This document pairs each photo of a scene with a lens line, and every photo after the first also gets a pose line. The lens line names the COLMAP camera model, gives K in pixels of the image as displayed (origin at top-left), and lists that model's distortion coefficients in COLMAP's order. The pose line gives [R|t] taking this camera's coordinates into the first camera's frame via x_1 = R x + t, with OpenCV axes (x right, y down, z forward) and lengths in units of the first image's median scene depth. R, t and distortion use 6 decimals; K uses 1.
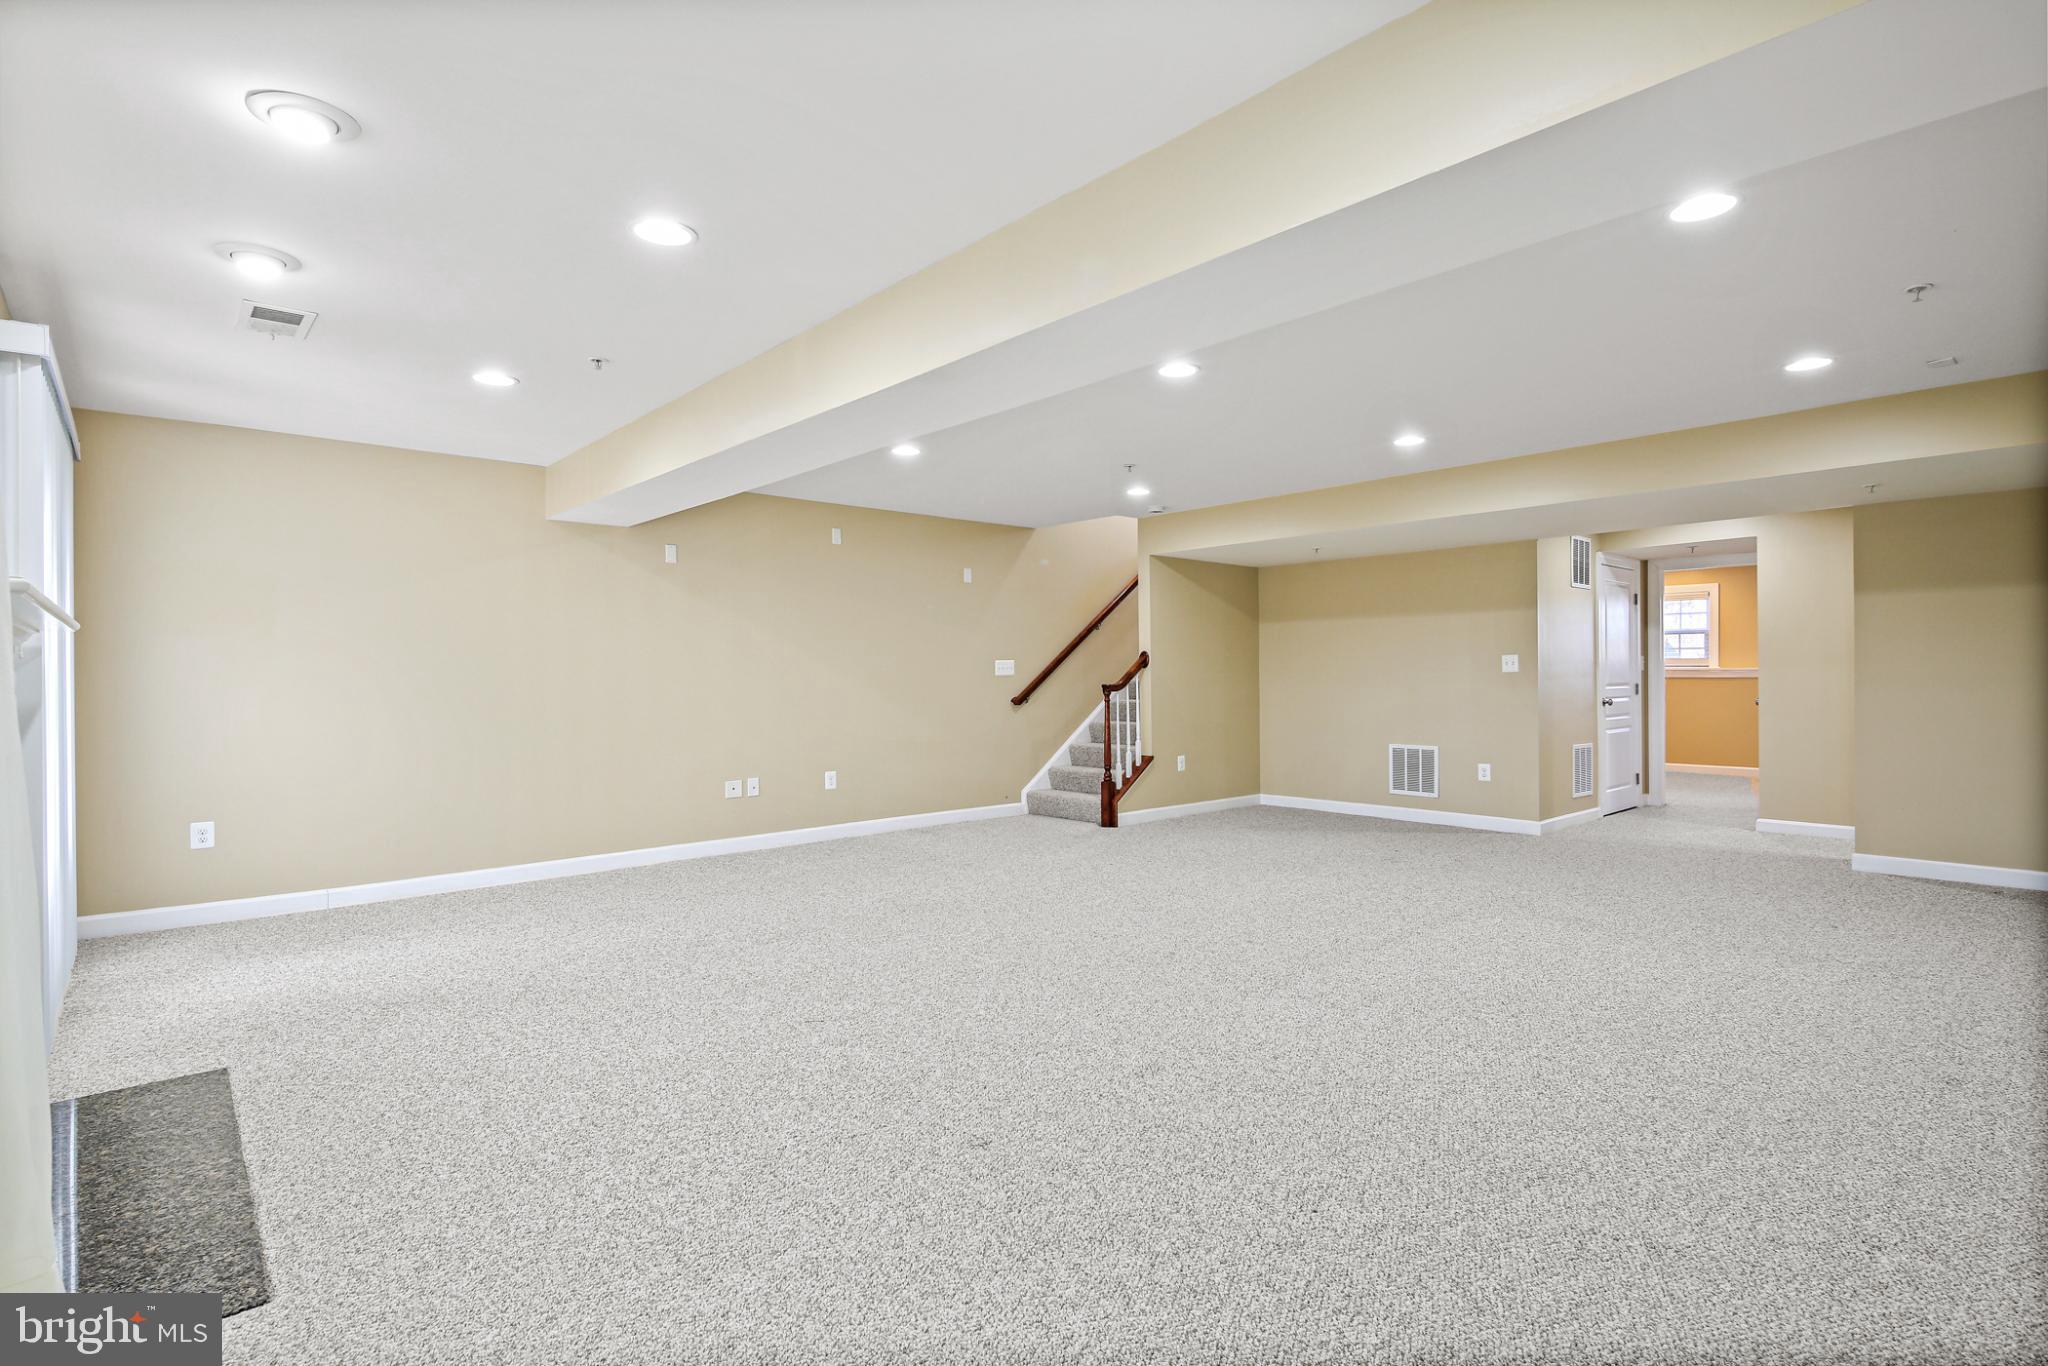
lens RADIAL K [[997.9, 0, 1024.7], [0, 997.9, 678.8], [0, 0, 1]] dist [0.008636, -0.005008]
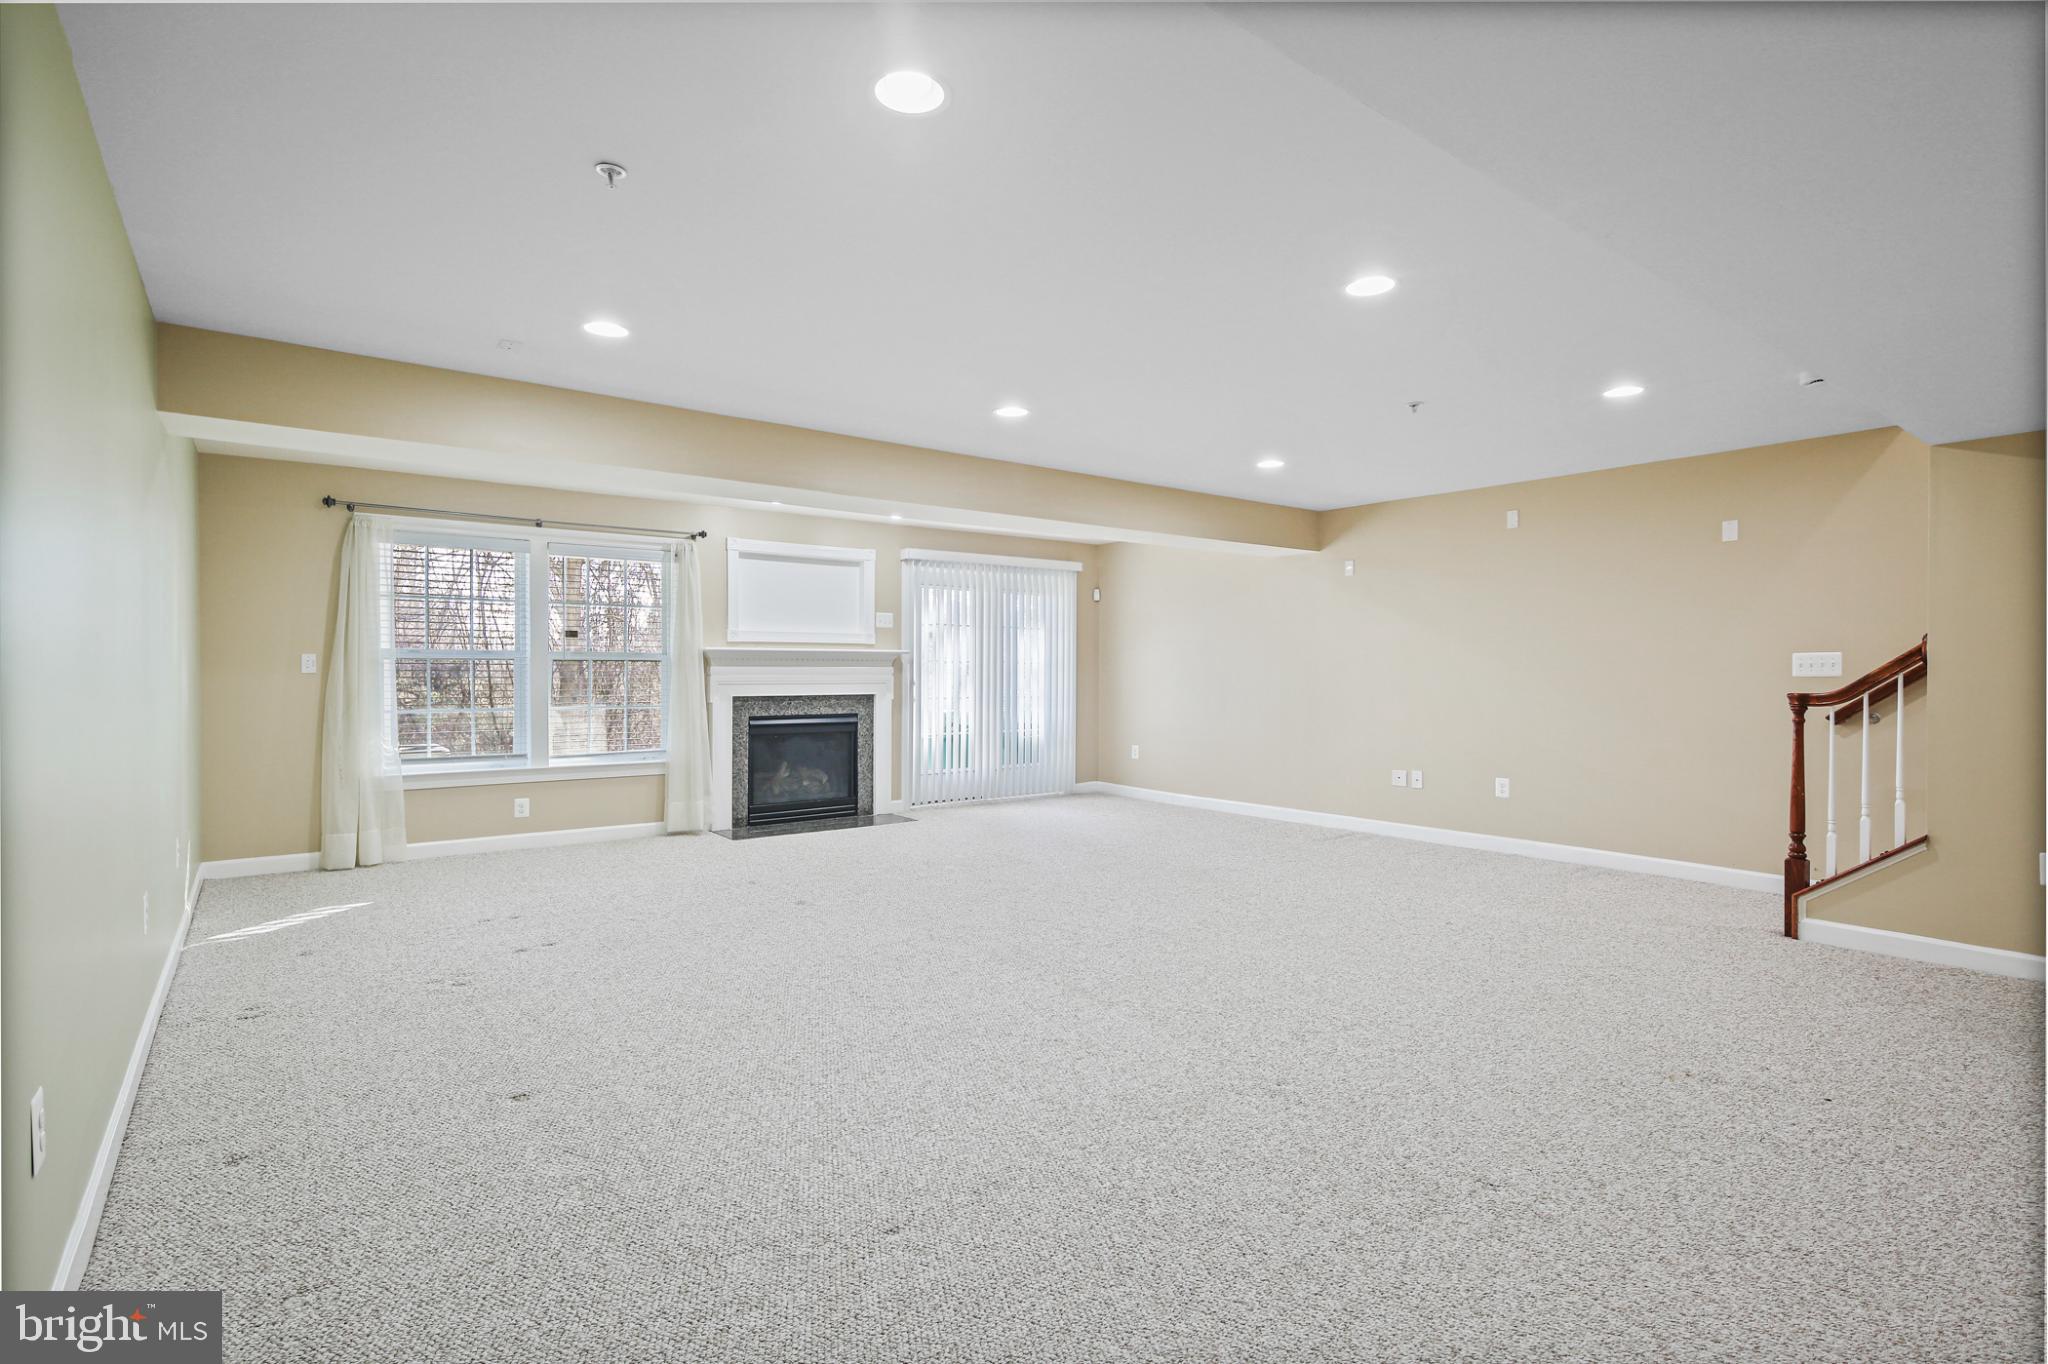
lens RADIAL K [[997.9, 0, 1025.3], [0, 997.9, 675.5], [0, 0, 1]] dist [0.008636, -0.005008]
pose [[-0.076157, 0.013792, -0.997000, 0.772238], [-0.006414, 0.999877, 0.014322, -0.011854], [0.997075, 0.007485, -0.076059, 0.651241]]
